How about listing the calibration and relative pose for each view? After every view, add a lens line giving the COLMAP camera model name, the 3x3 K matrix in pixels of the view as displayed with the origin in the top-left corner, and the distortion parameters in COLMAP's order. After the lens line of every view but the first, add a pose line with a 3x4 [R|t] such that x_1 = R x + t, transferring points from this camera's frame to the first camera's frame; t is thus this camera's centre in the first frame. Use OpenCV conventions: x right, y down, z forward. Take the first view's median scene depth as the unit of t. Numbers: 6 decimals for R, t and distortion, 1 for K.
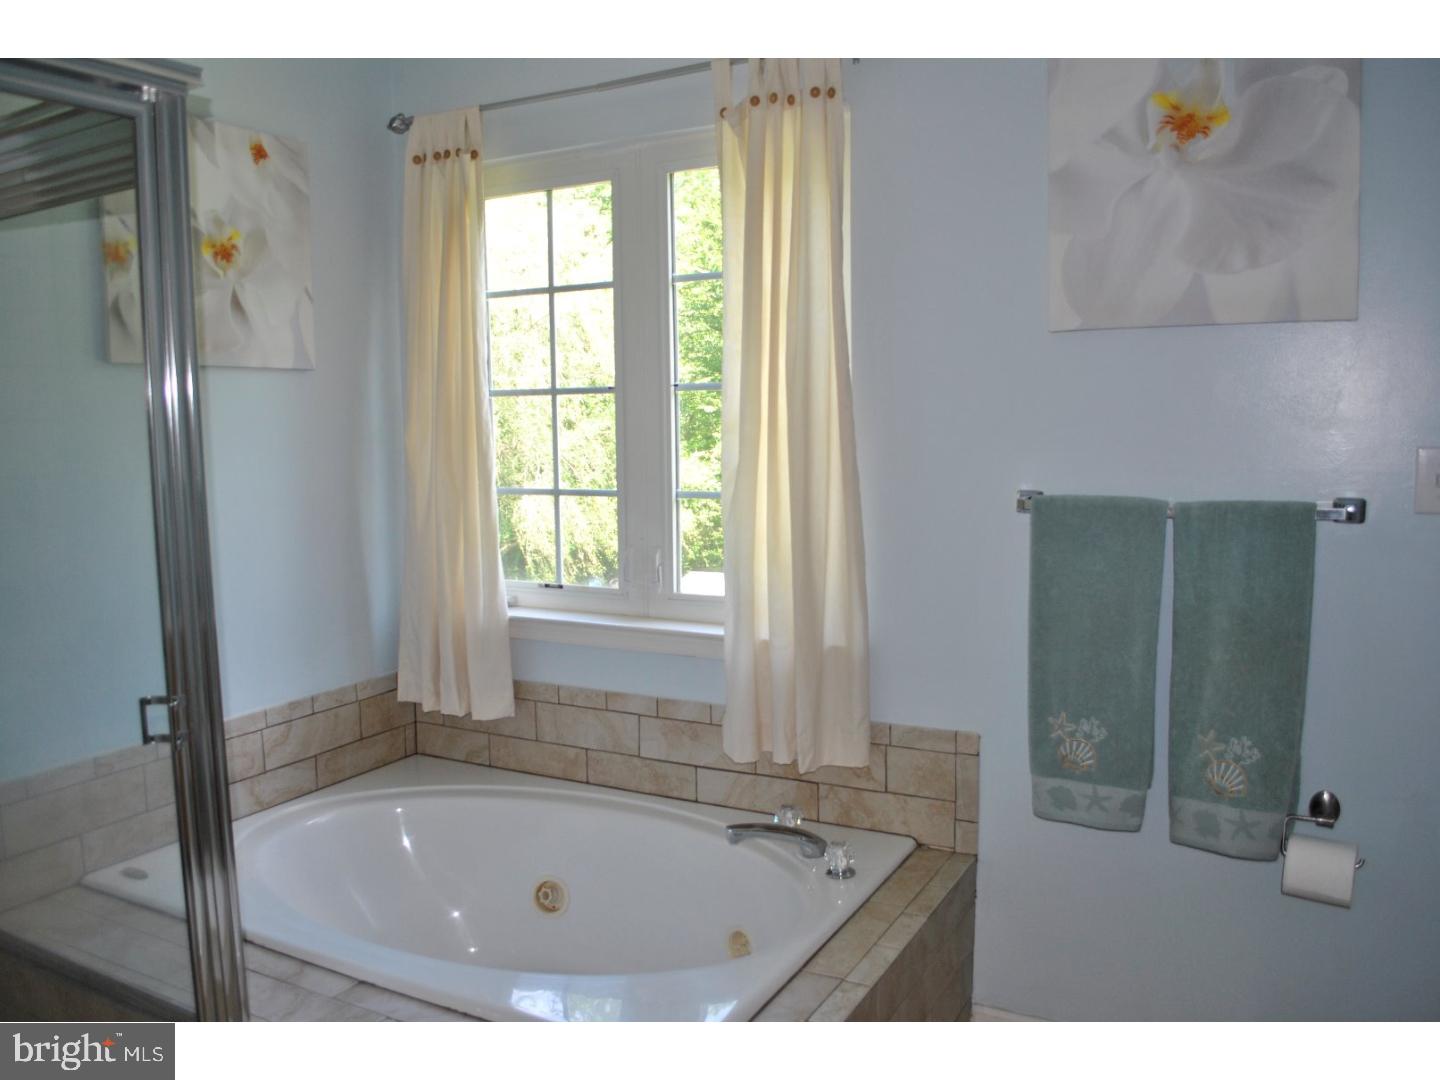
lens RADIAL K [[1135.1, 0, 718.1], [0, 1135.1, 541.4], [0, 0, 1]] dist [-0.086480, 0.015083]
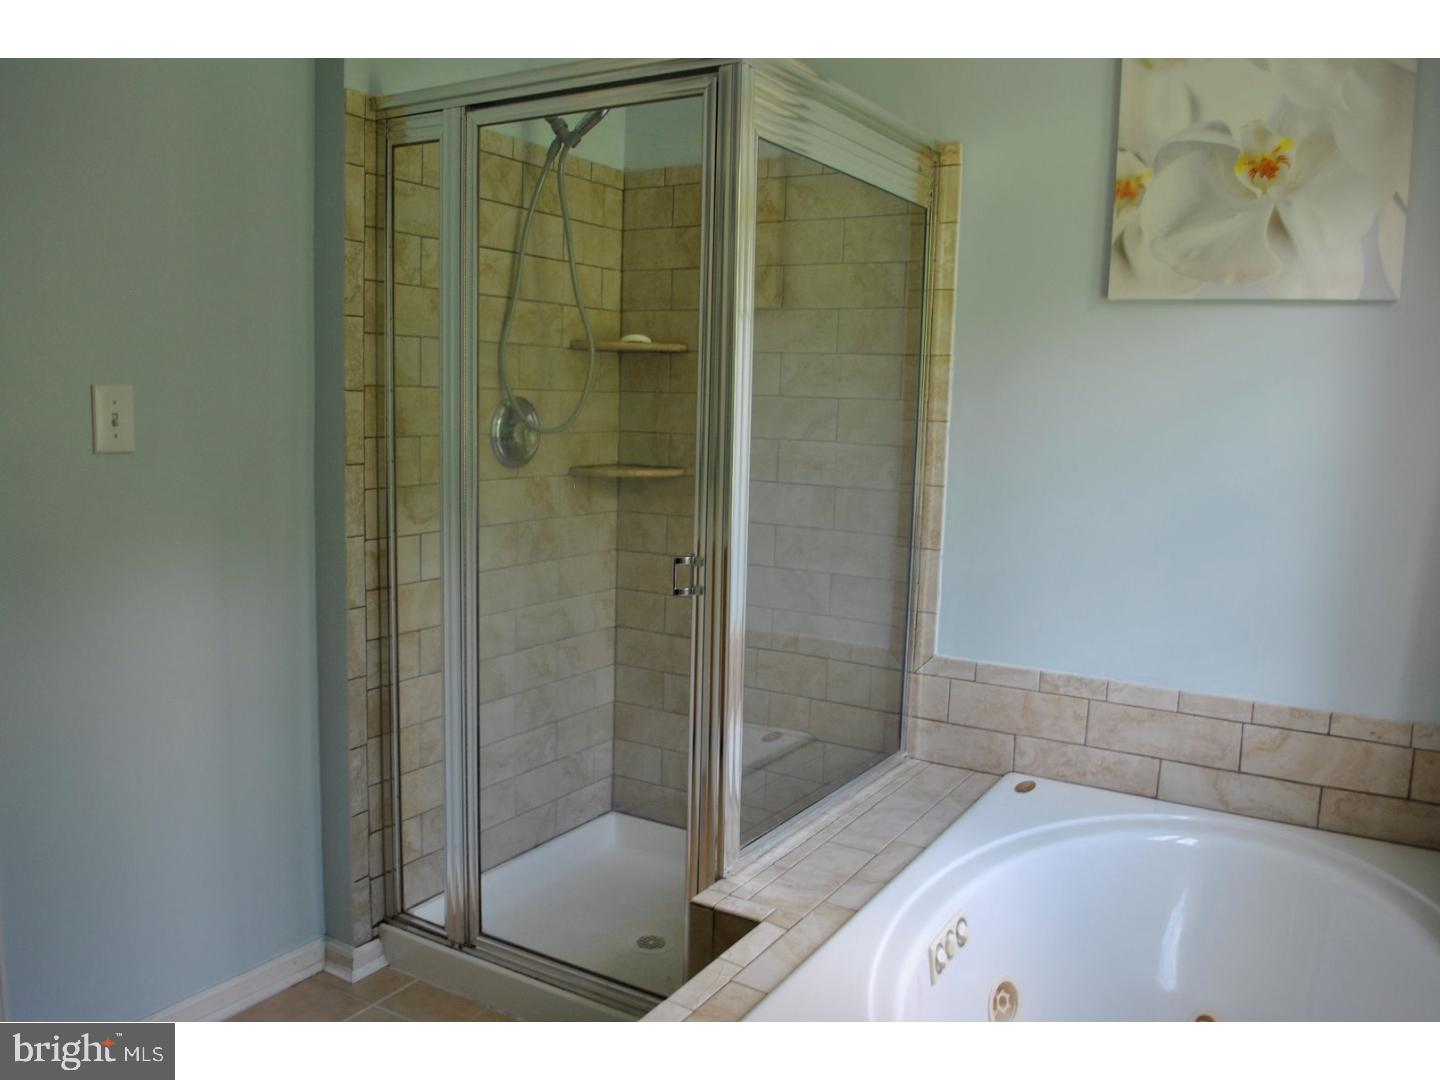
lens RADIAL K [[1135.1, 0, 718.3], [0, 1135.1, 540.9], [0, 0, 1]] dist [-0.086480, 0.015083]
pose [[-0.044634, 0.139982, -0.989148, 0.461378], [-0.138421, 0.979717, 0.144894, -0.039089], [0.989367, 0.143386, -0.024352, 0.630036]]
